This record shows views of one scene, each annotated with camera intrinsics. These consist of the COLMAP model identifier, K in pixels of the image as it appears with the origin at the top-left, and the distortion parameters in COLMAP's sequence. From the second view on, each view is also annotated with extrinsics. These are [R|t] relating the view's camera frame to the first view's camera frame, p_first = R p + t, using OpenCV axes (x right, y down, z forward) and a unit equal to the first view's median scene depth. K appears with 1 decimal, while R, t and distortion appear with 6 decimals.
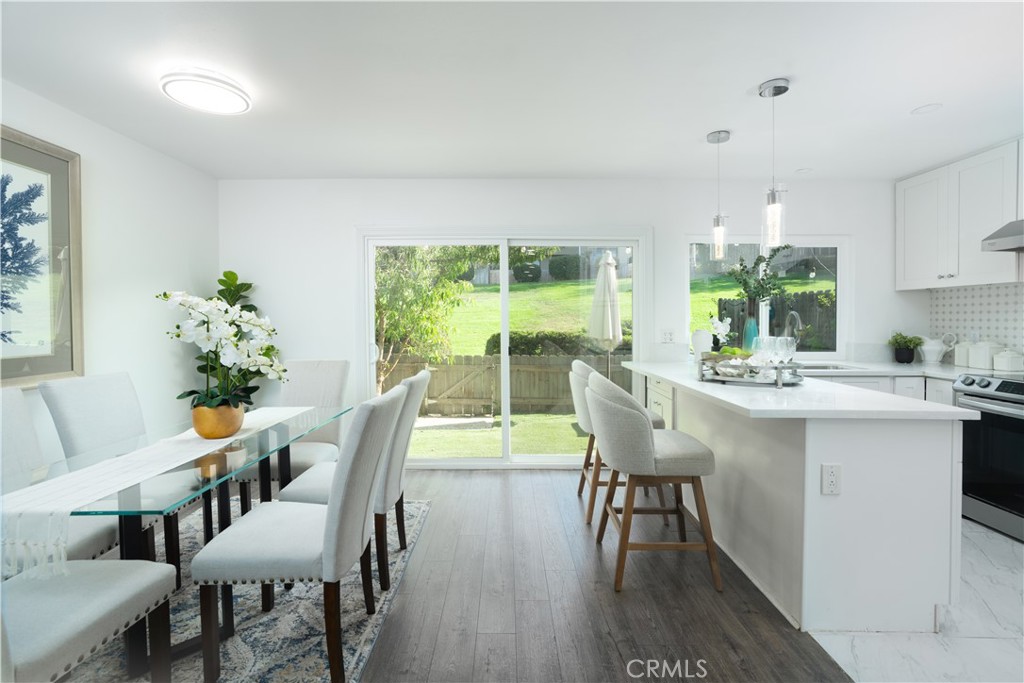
lens RADIAL K [[471.9, 0, 508.4], [0, 471.9, 329.2], [0, 0, 1]] dist [-0.002557, 0.000050]
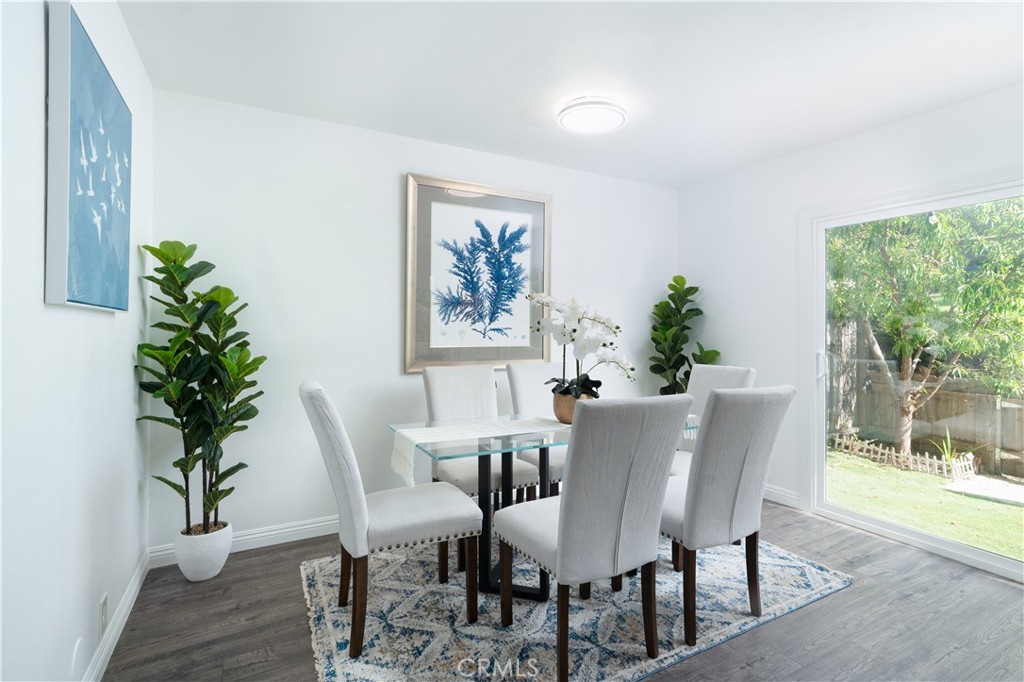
lens RADIAL K [[509.7, 0, 538.9], [0, 509.7, 325.9], [0, 0, 1]] dist [0.002125, 0.000614]
pose [[0.506568, 0.001816, -0.862198, 0.342086], [-0.029720, 0.999440, -0.015356, 0.019301], [0.861688, 0.033403, 0.506338, 0.283581]]
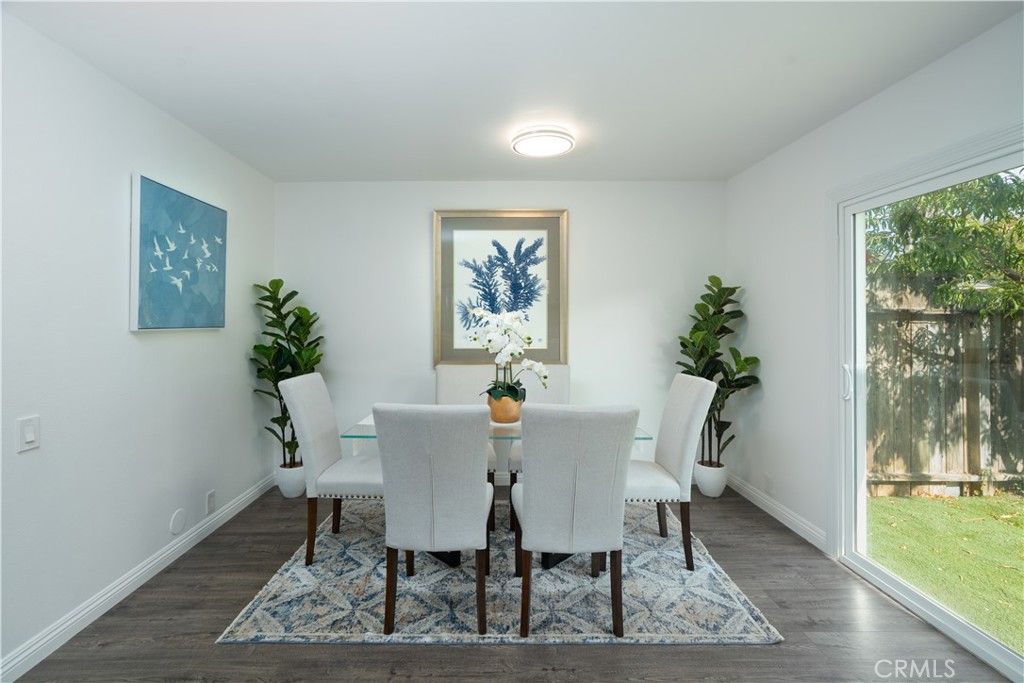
lens RADIAL K [[472.0, 0, 478.7], [0, 472.0, 315.5], [0, 0, 1]] dist [-0.013088, 0.000952]
pose [[-0.008501, -0.003955, -0.999956, 0.579846], [-0.023716, 0.999712, -0.003752, -0.042436], [0.999683, 0.023683, -0.008593, 0.837414]]
